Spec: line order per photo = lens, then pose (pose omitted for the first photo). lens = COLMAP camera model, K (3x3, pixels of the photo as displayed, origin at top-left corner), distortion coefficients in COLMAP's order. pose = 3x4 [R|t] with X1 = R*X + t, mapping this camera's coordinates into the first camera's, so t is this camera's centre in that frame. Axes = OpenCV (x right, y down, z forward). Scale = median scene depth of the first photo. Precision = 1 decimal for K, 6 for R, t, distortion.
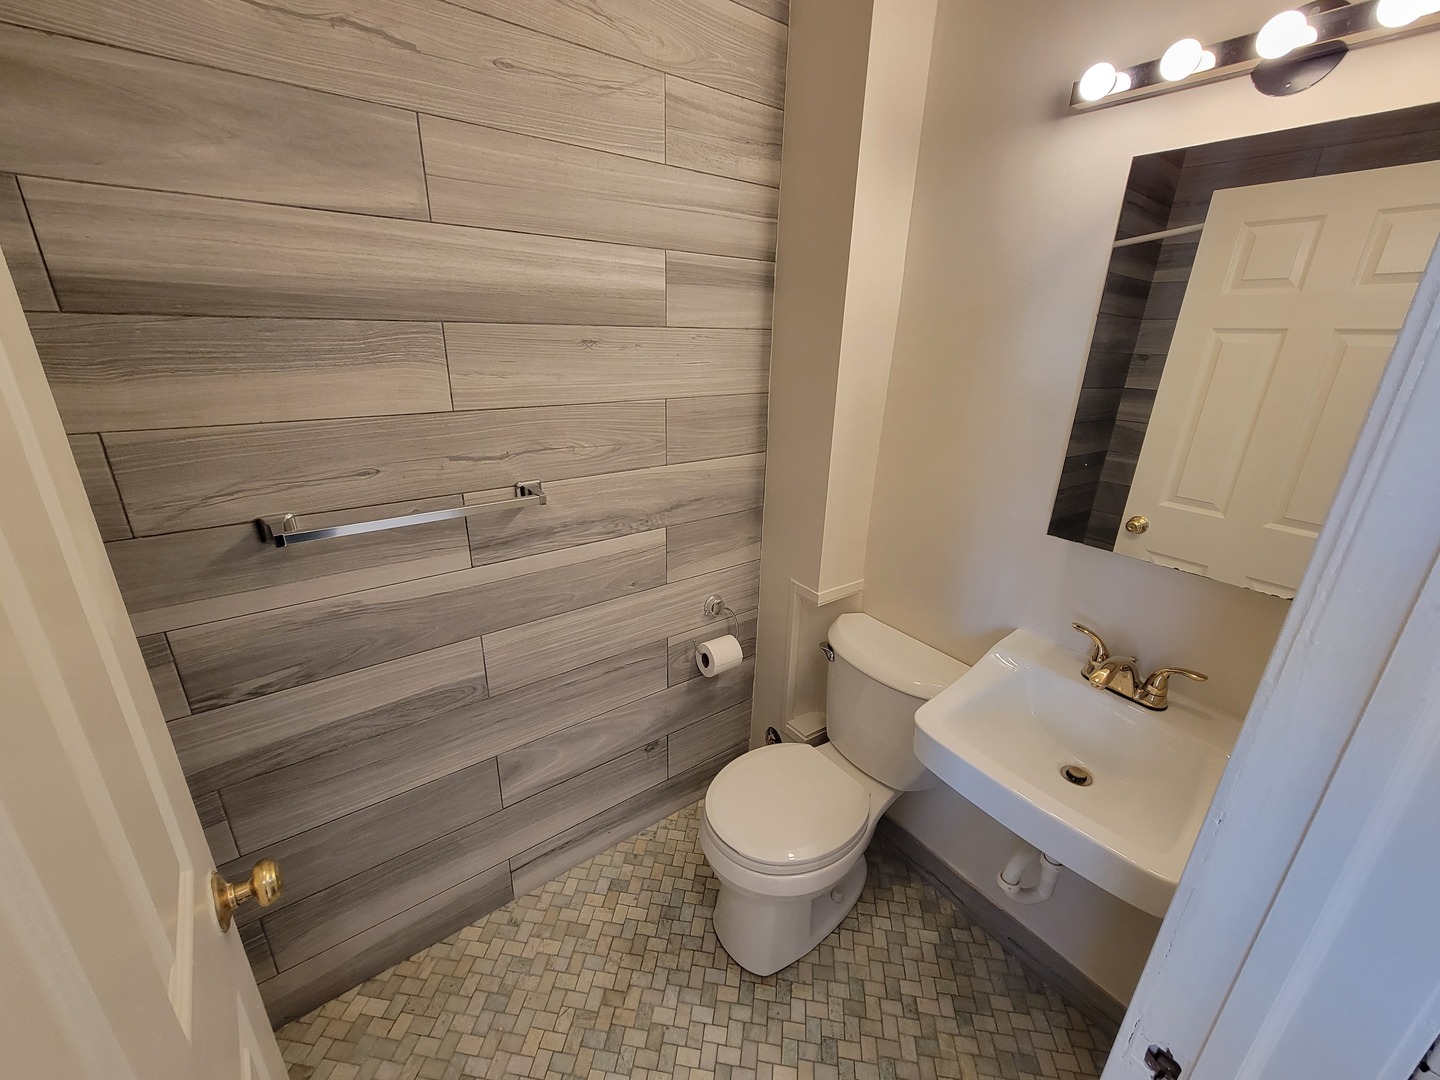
lens RADIAL K [[589.8, 0, 715.8], [0, 589.8, 539.1], [0, 0, 1]] dist [-0.001819, 0.000489]
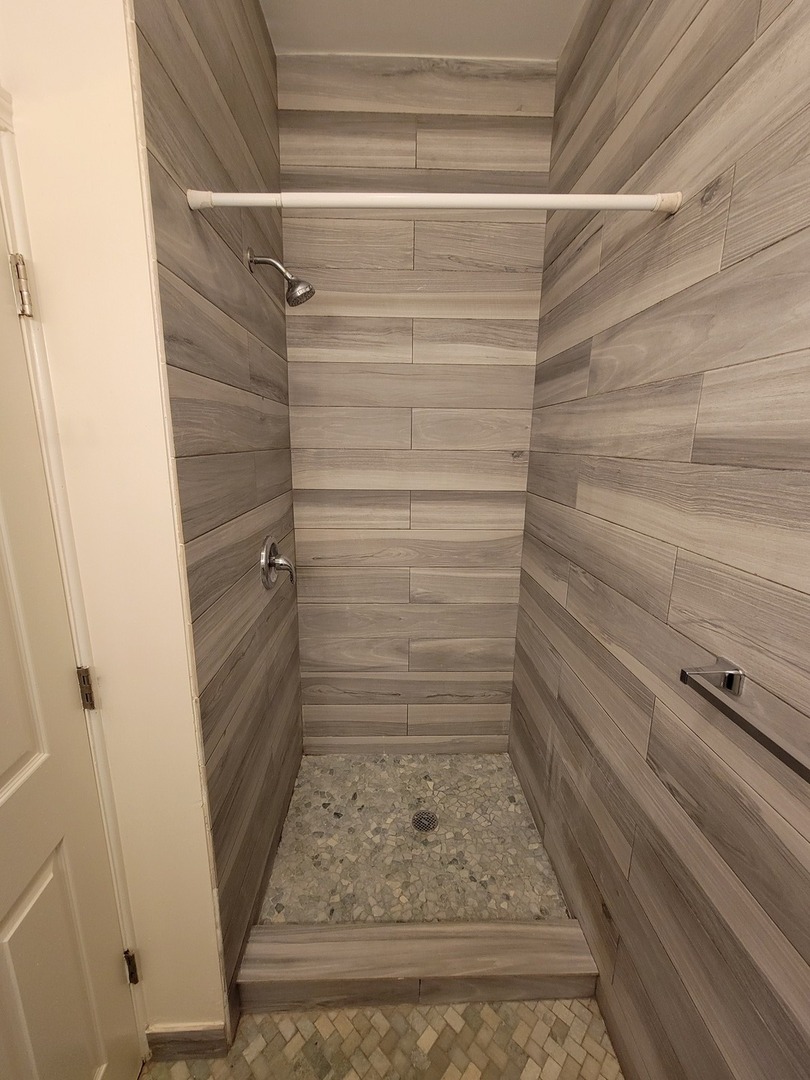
lens RADIAL K [[442.4, 0, 403.5], [0, 442.4, 536.4], [0, 0, 1]] dist [-0.001819, 0.000489]
pose [[-0.588752, 0.142366, -0.795678, 0.095031], [-0.291970, 0.880452, 0.373574, -0.282934], [0.753740, 0.452257, -0.476801, 0.710281]]
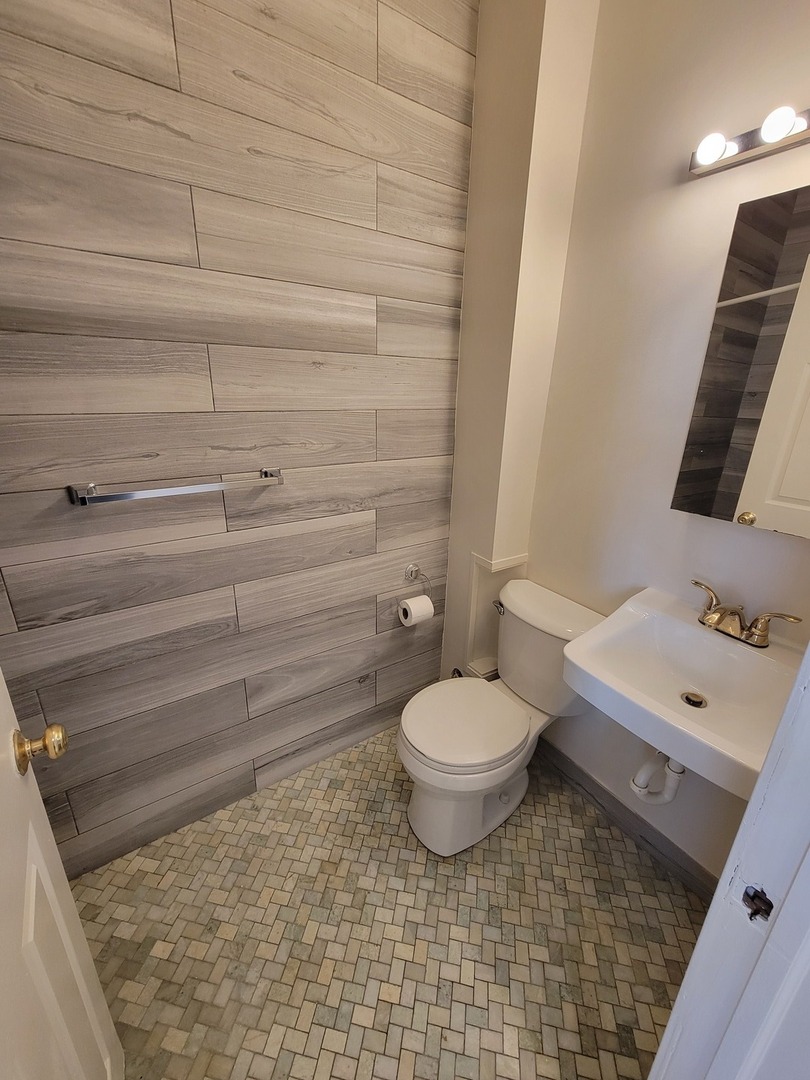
lens RADIAL K [[442.4, 0, 403.5], [0, 442.4, 536.4], [0, 0, 1]] dist [-0.001819, 0.000489]
pose [[0.998817, 0.013152, -0.046811, 0.030921], [-0.014088, 0.999706, -0.019727, 0.074629], [0.046538, 0.020363, 0.998709, 0.022351]]
